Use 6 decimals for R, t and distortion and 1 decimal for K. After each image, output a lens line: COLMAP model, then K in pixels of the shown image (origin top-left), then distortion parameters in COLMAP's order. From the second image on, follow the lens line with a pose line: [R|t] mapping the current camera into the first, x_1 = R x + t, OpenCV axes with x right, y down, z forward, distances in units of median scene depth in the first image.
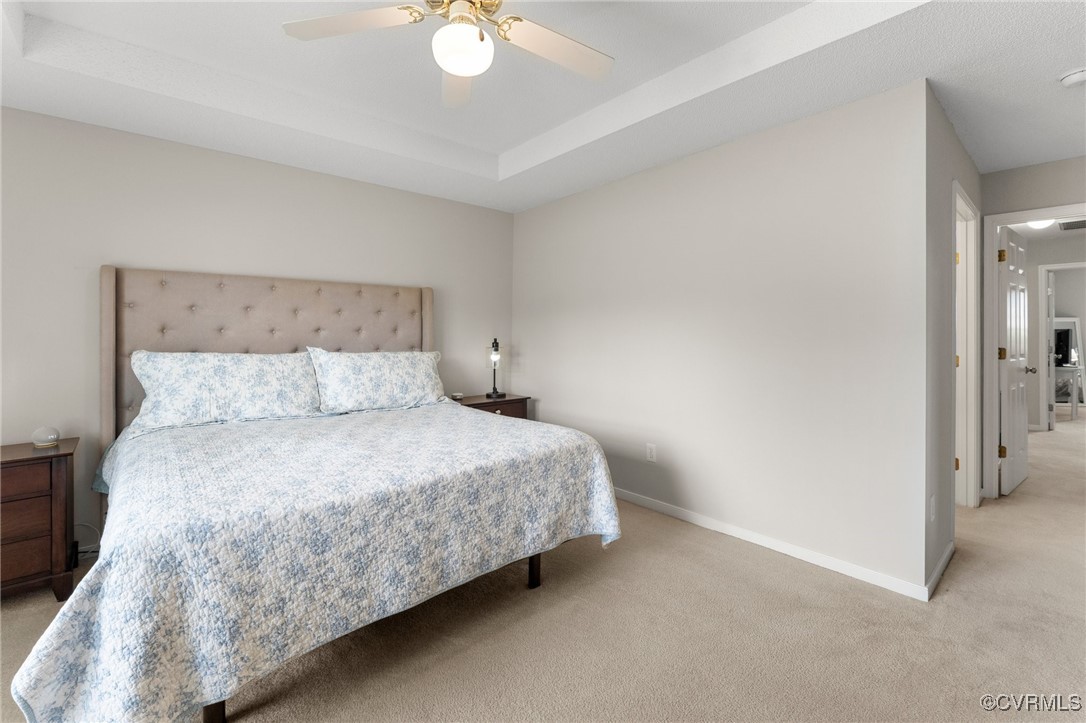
lens RADIAL K [[471.2, 0, 542.8], [0, 471.2, 320.2], [0, 0, 1]] dist [-0.014142, 0.000429]
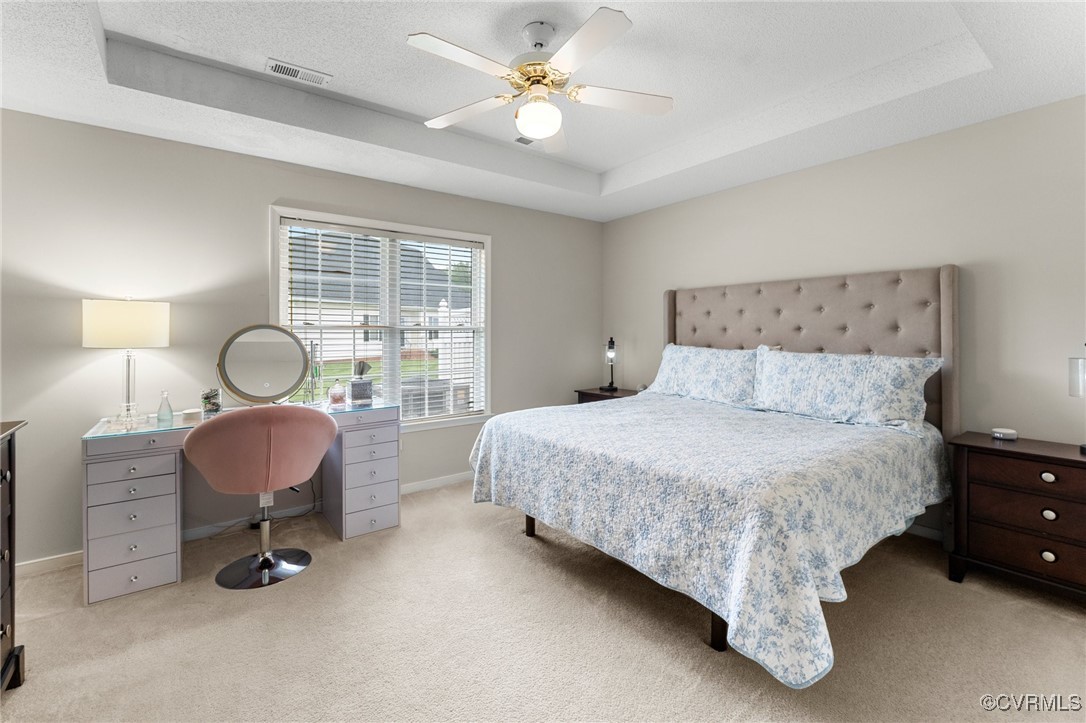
lens RADIAL K [[471.2, 0, 557.2], [0, 471.2, 337.4], [0, 0, 1]] dist [-0.014142, 0.000429]
pose [[-0.055217, 0.010480, -0.998419, 0.860310], [0.028202, 0.999562, 0.008933, 0.024827], [0.998076, -0.027664, -0.055488, 0.856123]]
